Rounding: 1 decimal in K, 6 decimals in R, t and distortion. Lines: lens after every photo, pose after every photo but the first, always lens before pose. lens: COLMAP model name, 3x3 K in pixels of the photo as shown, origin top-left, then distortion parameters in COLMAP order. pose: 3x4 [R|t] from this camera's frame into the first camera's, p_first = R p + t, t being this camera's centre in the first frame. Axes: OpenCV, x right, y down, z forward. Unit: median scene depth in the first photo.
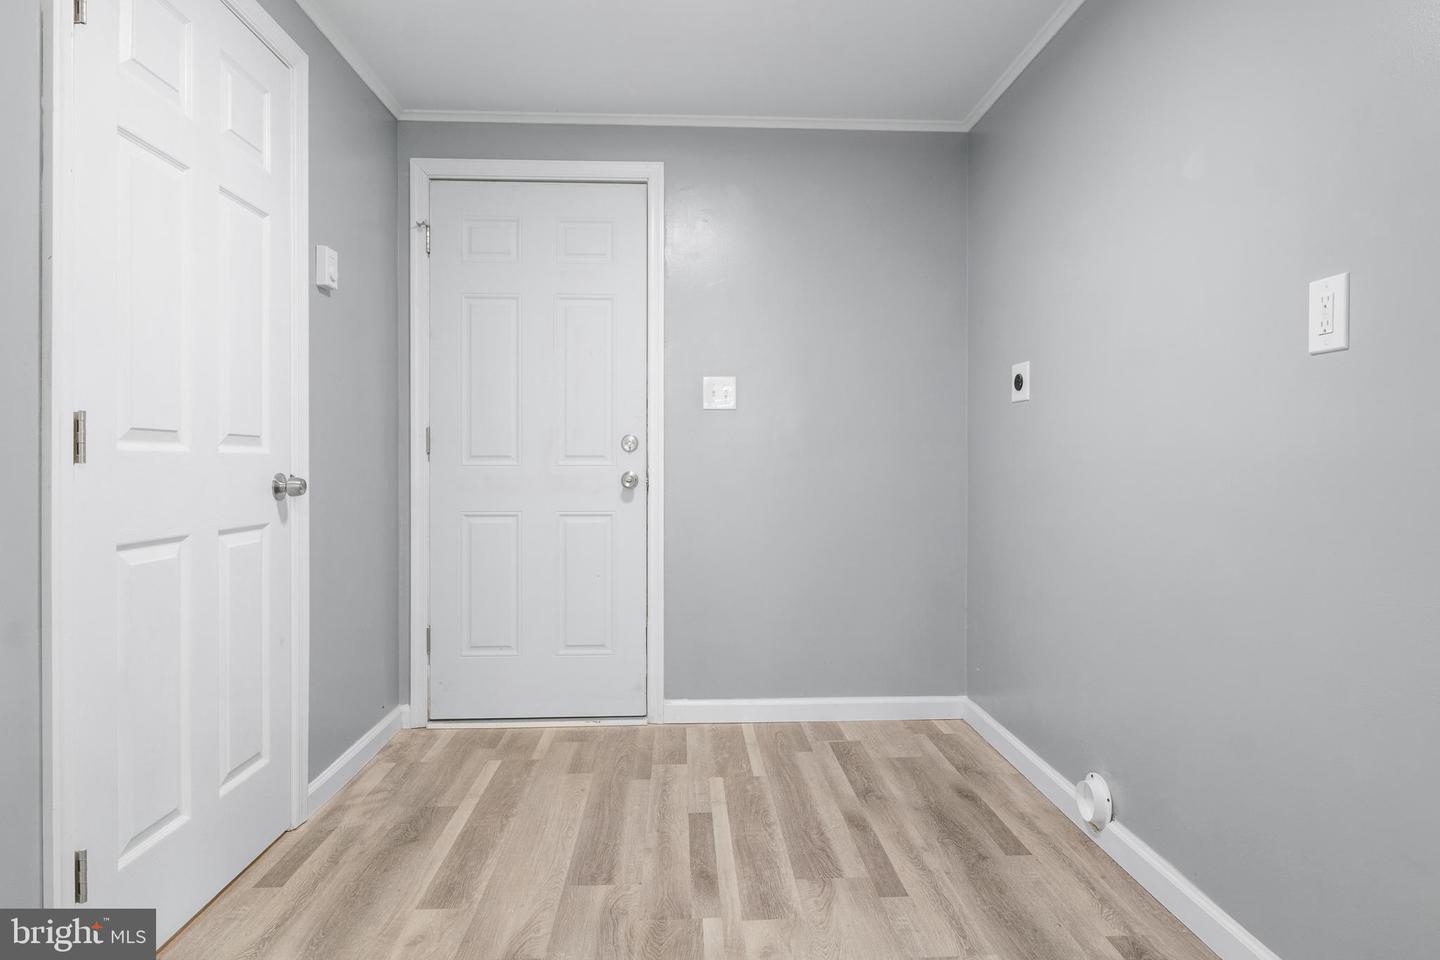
lens RADIAL K [[797.9, 0, 719.1], [0, 797.9, 462.9], [0, 0, 1]] dist [-0.001667, -0.000219]
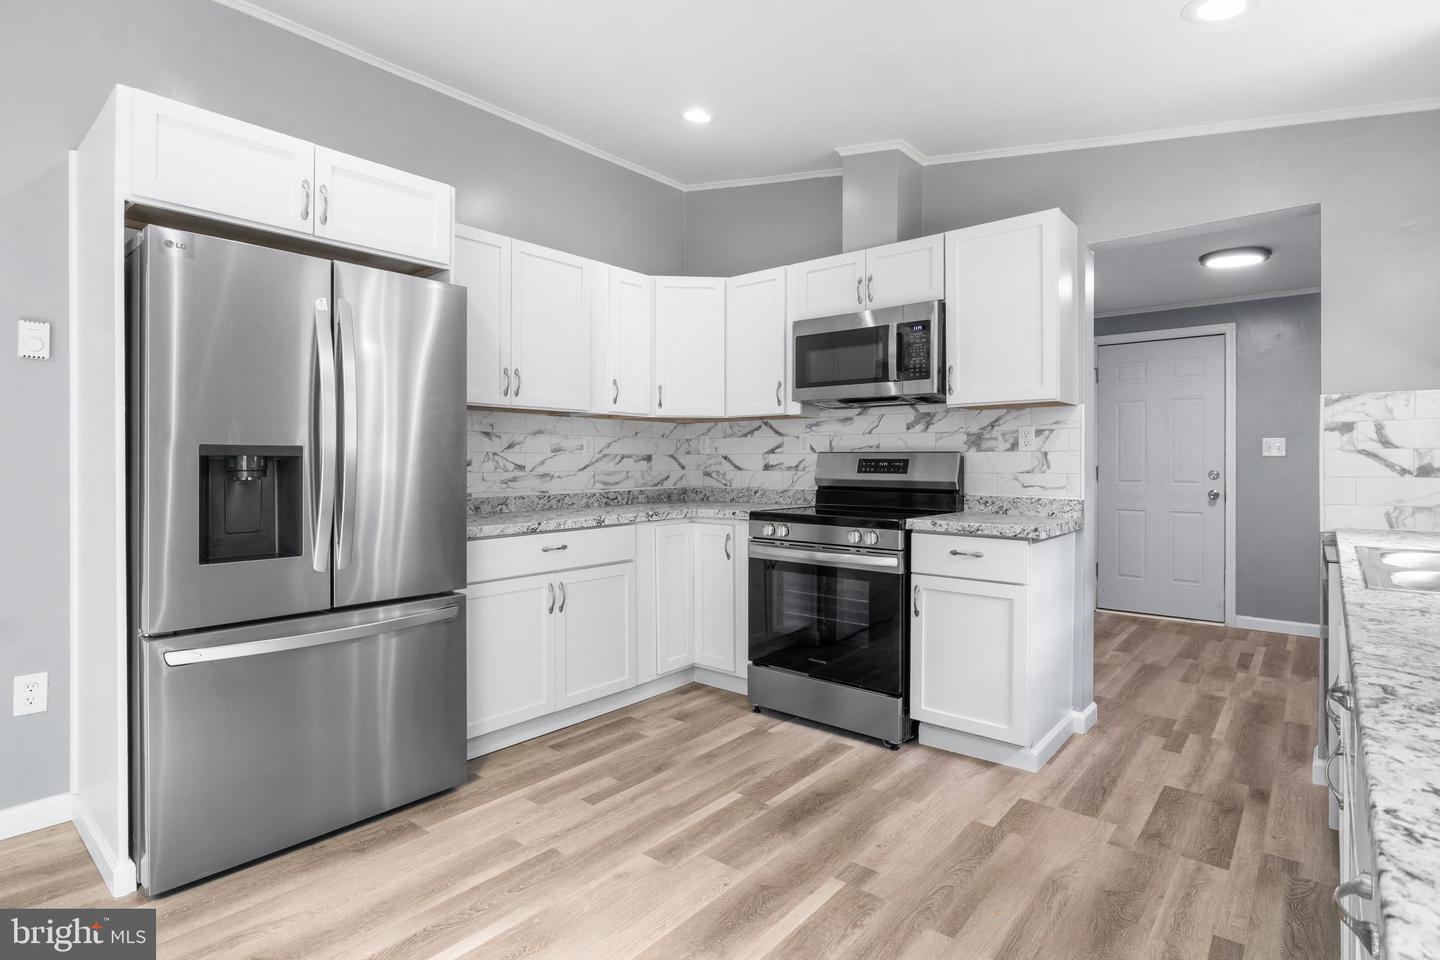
lens RADIAL K [[714.1, 0, 717.4], [0, 714.1, 468.9], [0, 0, 1]] dist [-0.006485, -0.001427]
pose [[0.730635, 0.001100, -0.682767, 0.176885], [0.000910, 0.999996, 0.002585, -0.044497], [0.682768, -0.002510, 0.730631, -1.010404]]
